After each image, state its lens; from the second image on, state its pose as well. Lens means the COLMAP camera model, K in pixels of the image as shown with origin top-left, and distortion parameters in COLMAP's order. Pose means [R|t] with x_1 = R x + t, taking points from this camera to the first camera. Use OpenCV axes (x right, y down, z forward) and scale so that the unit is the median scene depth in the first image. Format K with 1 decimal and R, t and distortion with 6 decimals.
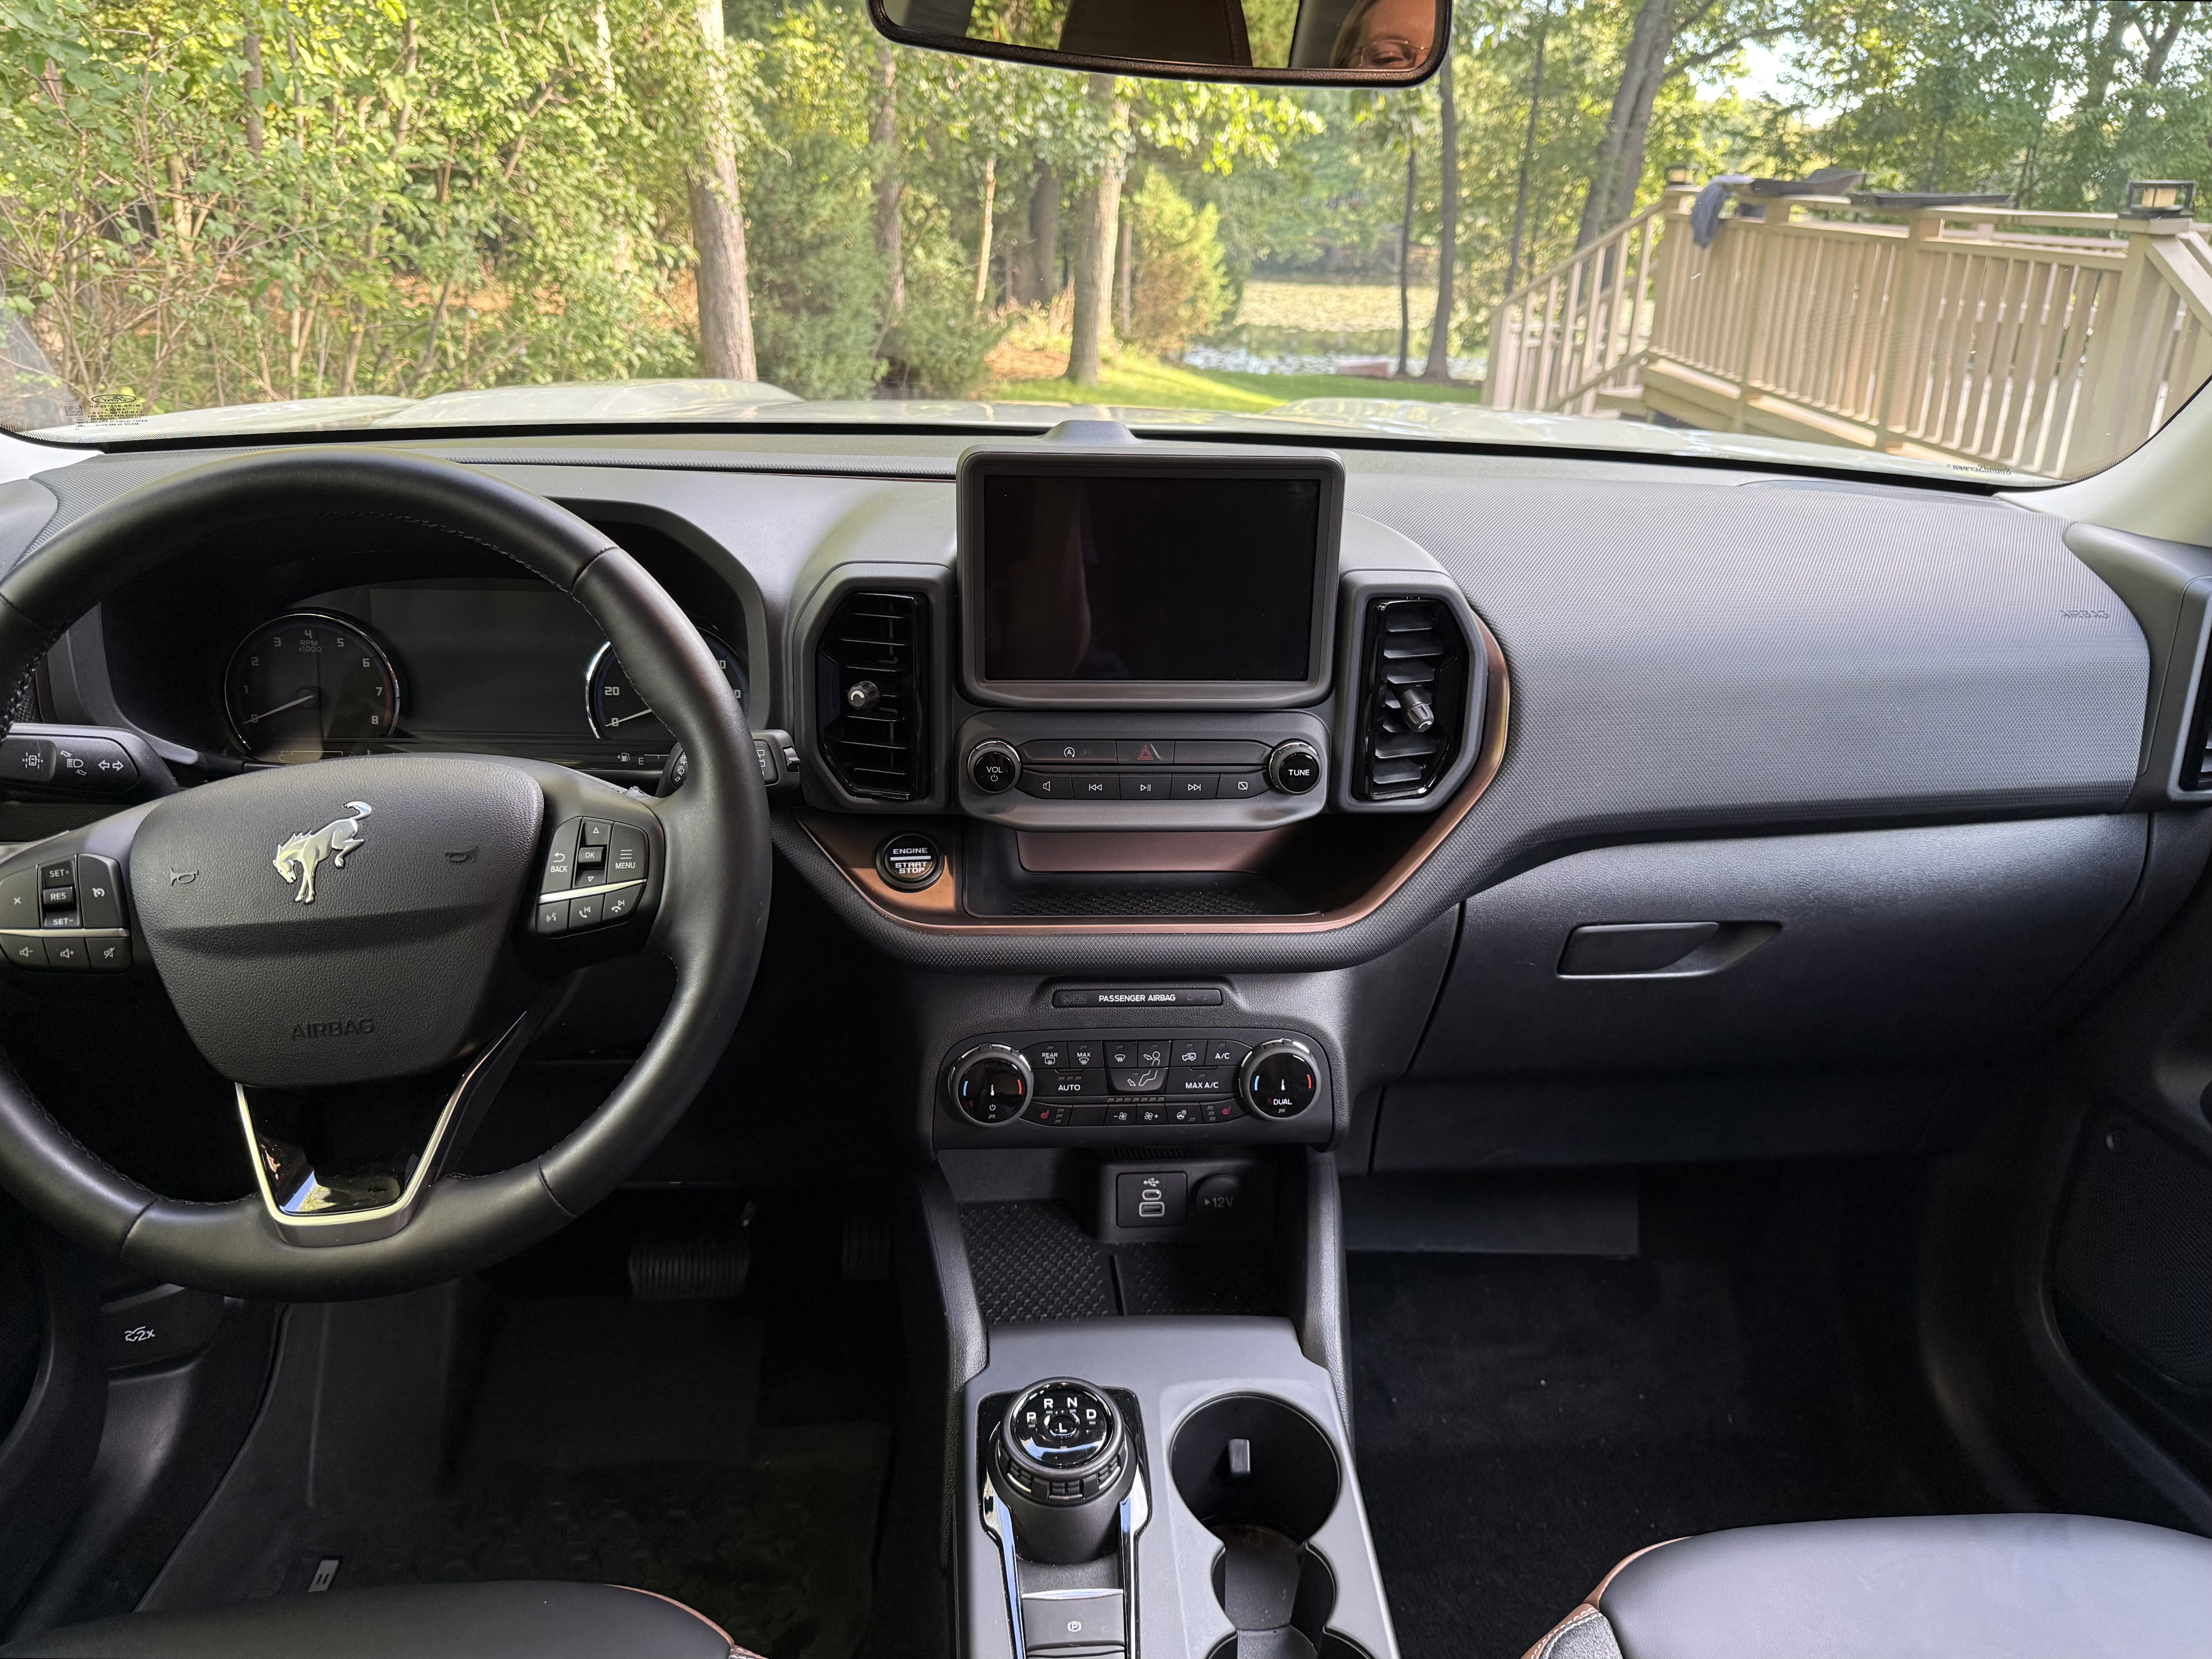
lens RADIAL K [[1553.3, 0, 1118.3], [0, 1553.3, 821.8], [0, 0, 1]] dist [0.079192, -0.081656]
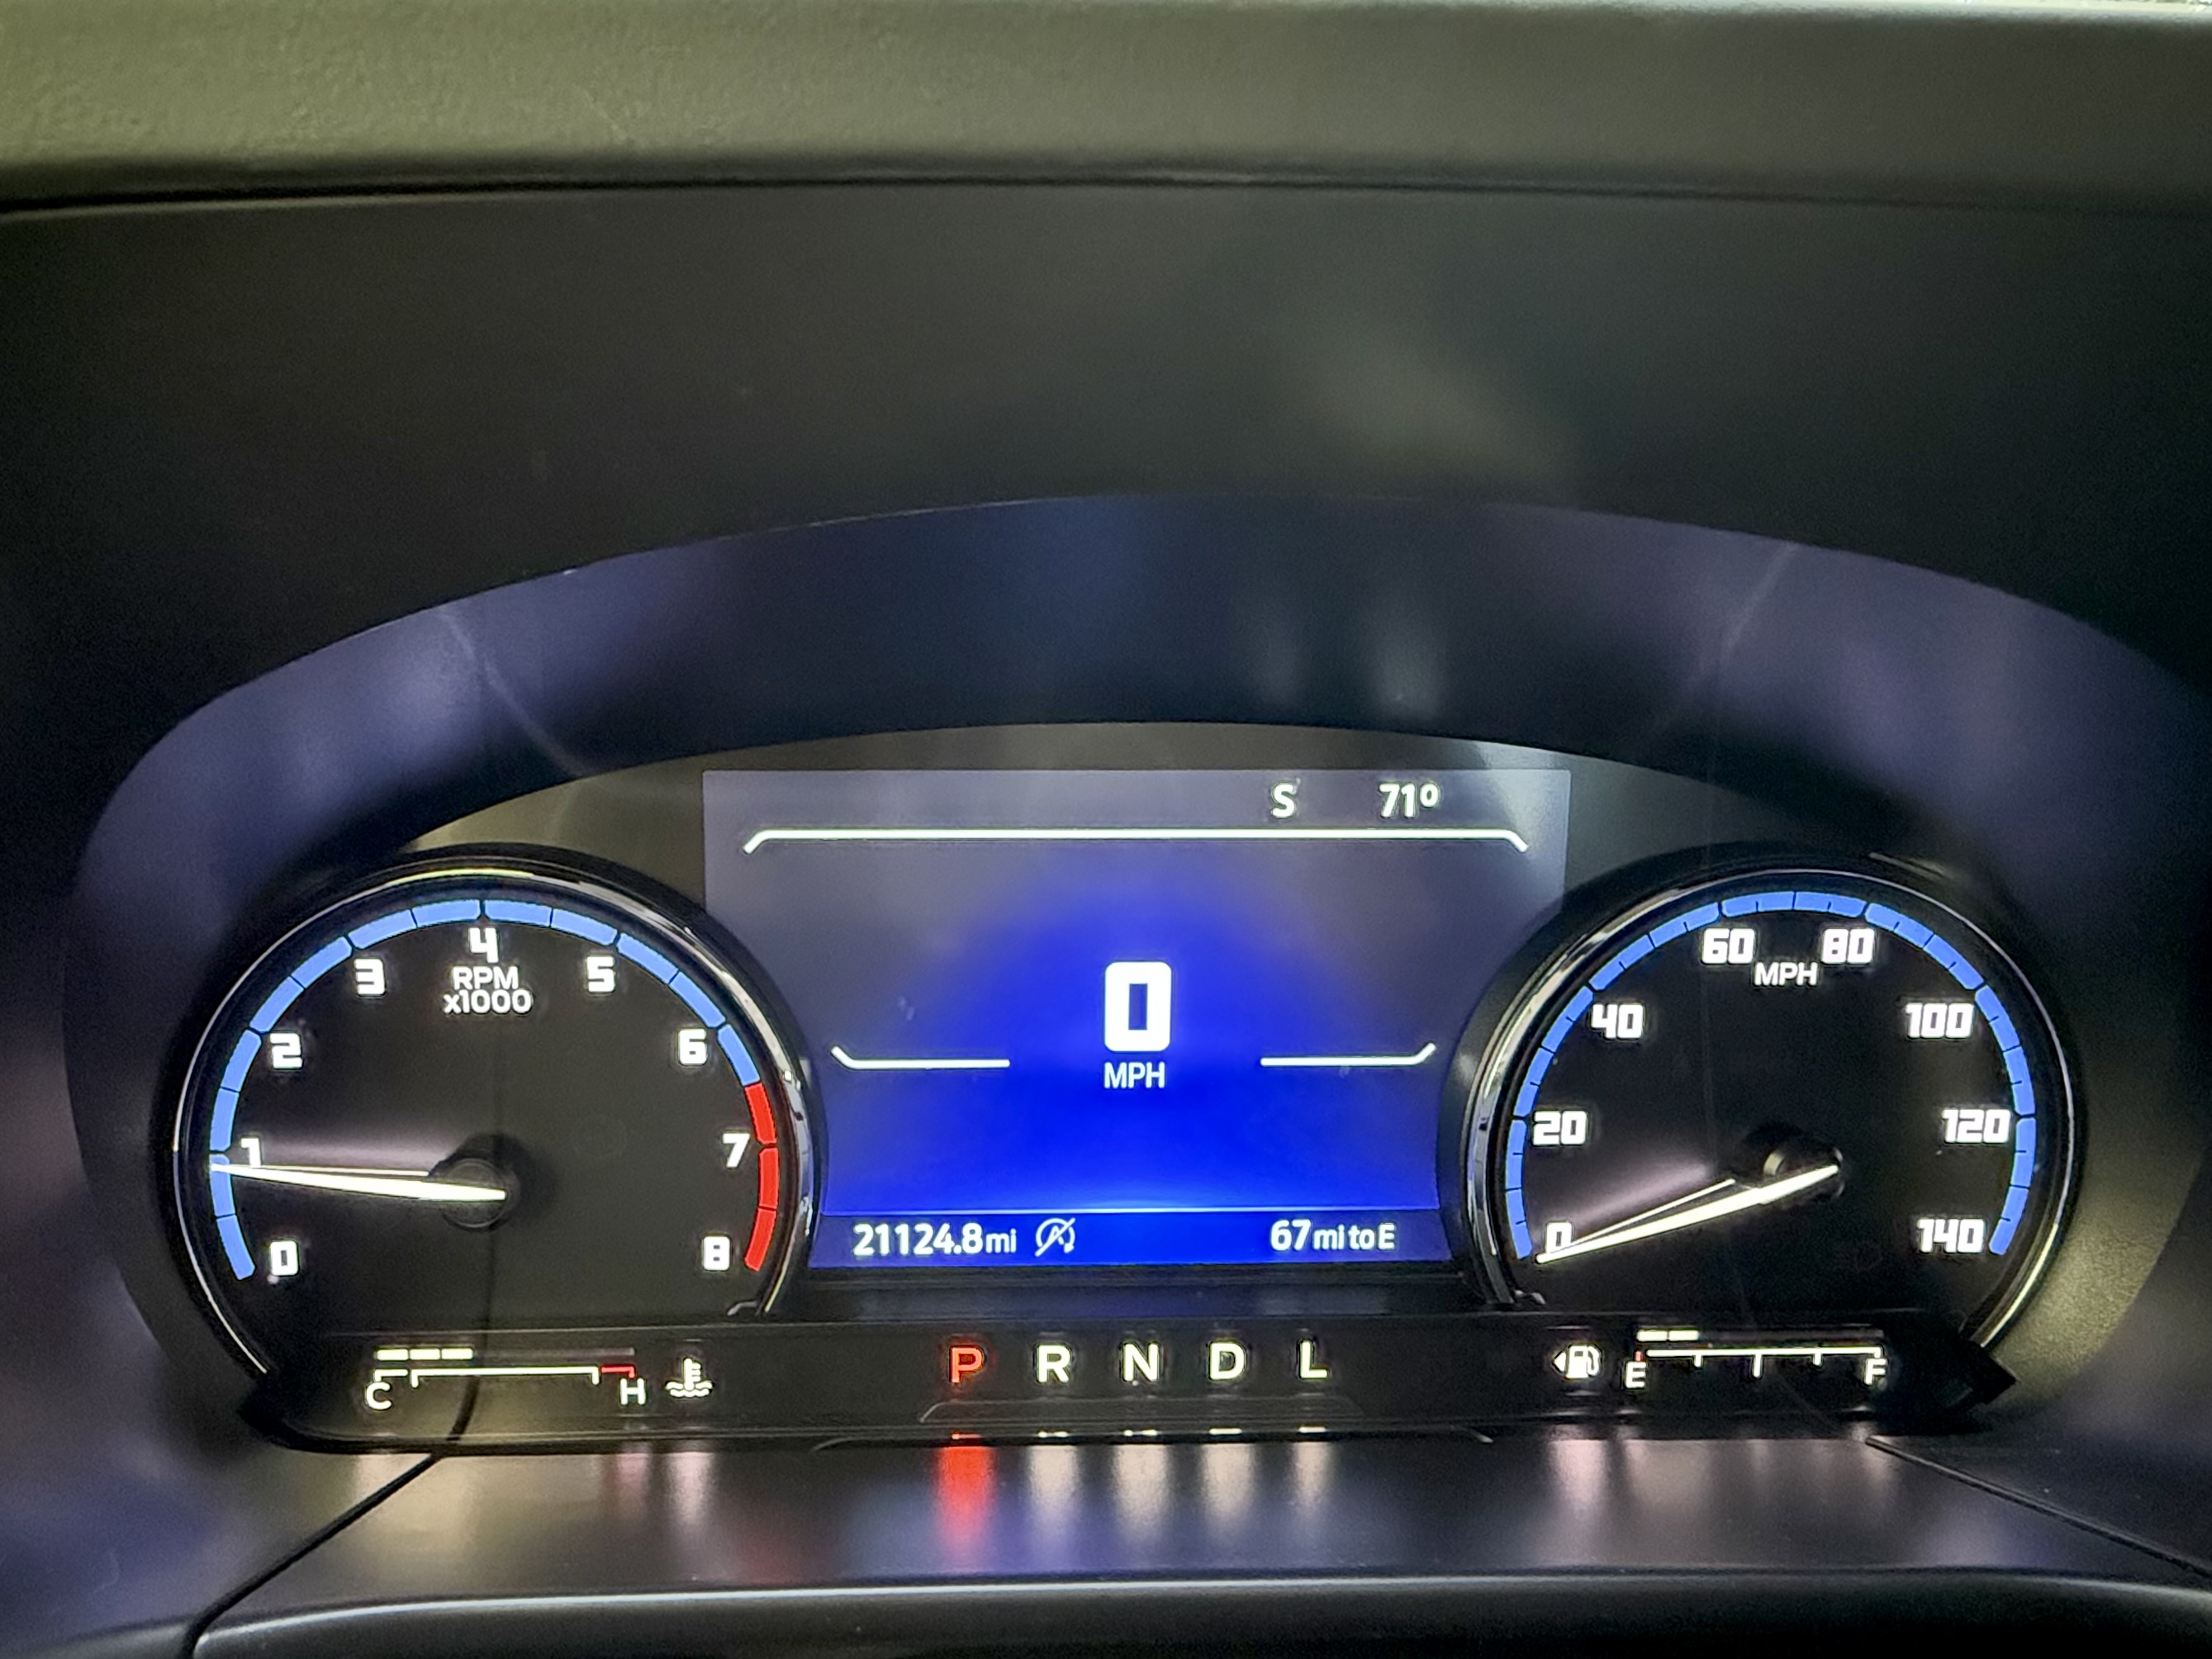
lens RADIAL K [[961.1, 0, 1102.4], [0, 961.1, 840.5], [0, 0, 1]] dist [-0.003398, 0.001674]
pose [[0.996587, -0.038108, -0.073224, -0.409324], [0.017860, 0.965593, -0.259444, -0.094008], [0.080592, 0.257250, 0.962978, 0.868931]]
